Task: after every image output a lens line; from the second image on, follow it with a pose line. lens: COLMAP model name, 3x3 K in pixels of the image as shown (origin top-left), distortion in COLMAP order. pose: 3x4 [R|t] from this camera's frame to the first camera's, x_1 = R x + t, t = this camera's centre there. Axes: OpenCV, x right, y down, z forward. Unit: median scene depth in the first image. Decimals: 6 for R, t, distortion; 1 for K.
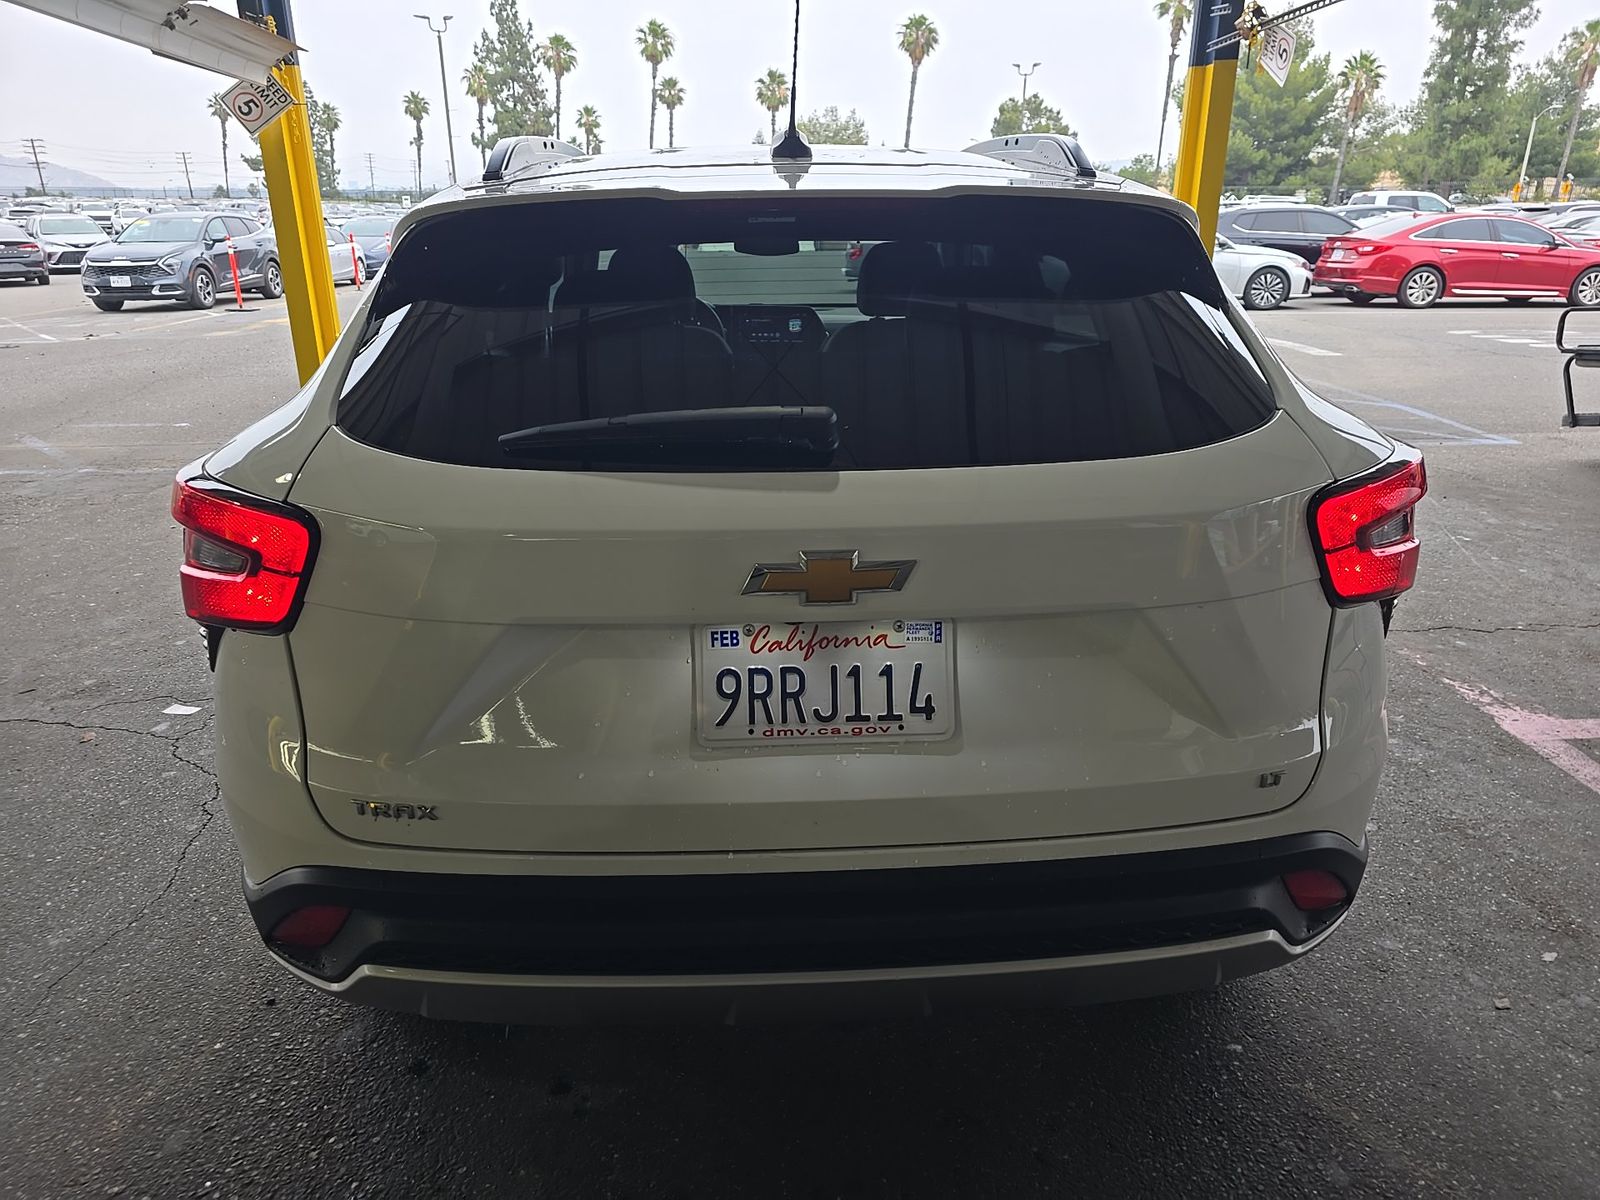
lens RADIAL K [[1068.7, 0, 797.0], [0, 1068.7, 603.1], [0, 0, 1]] dist [0.020946, -0.018607]
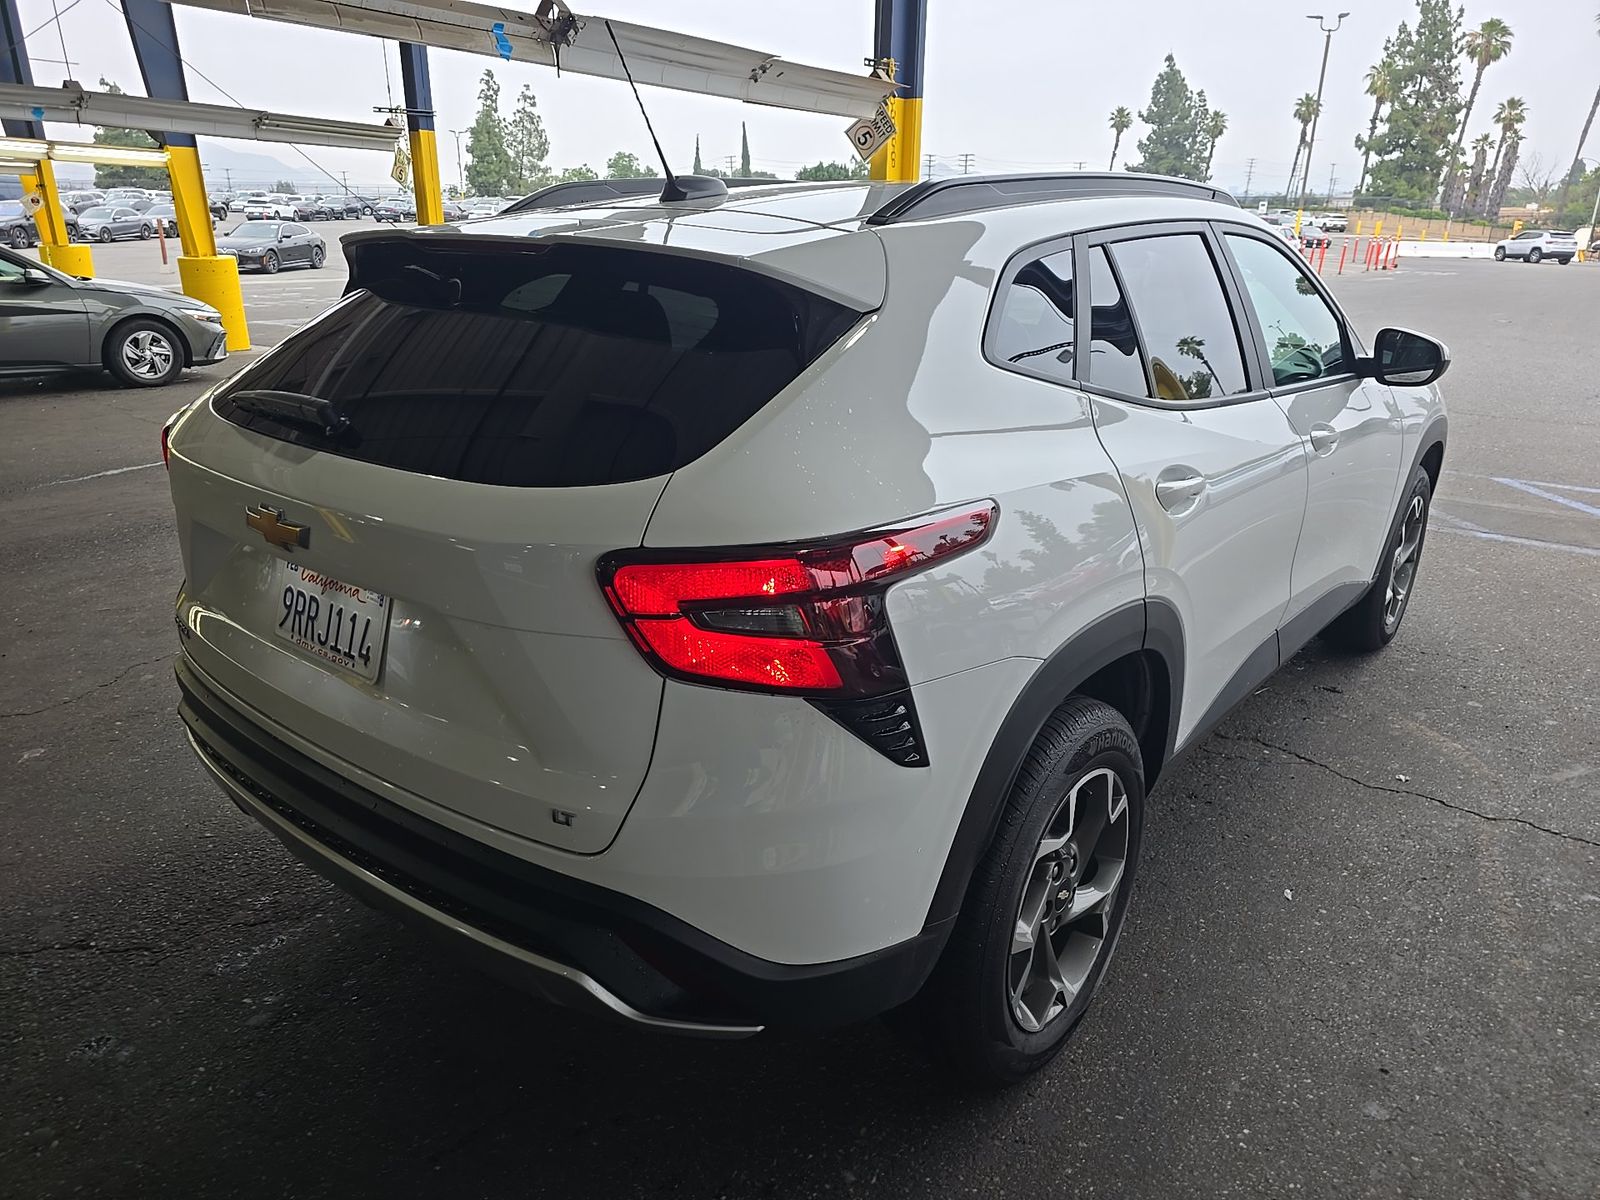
lens RADIAL K [[1068.7, 0, 793.1], [0, 1068.7, 599.0], [0, 0, 1]] dist [0.020946, -0.018607]
pose [[0.749073, 0.231203, -0.620834, 1.257368], [-0.236134, 0.968755, 0.075861, -0.177510], [0.618975, 0.089774, 0.780263, 0.333775]]
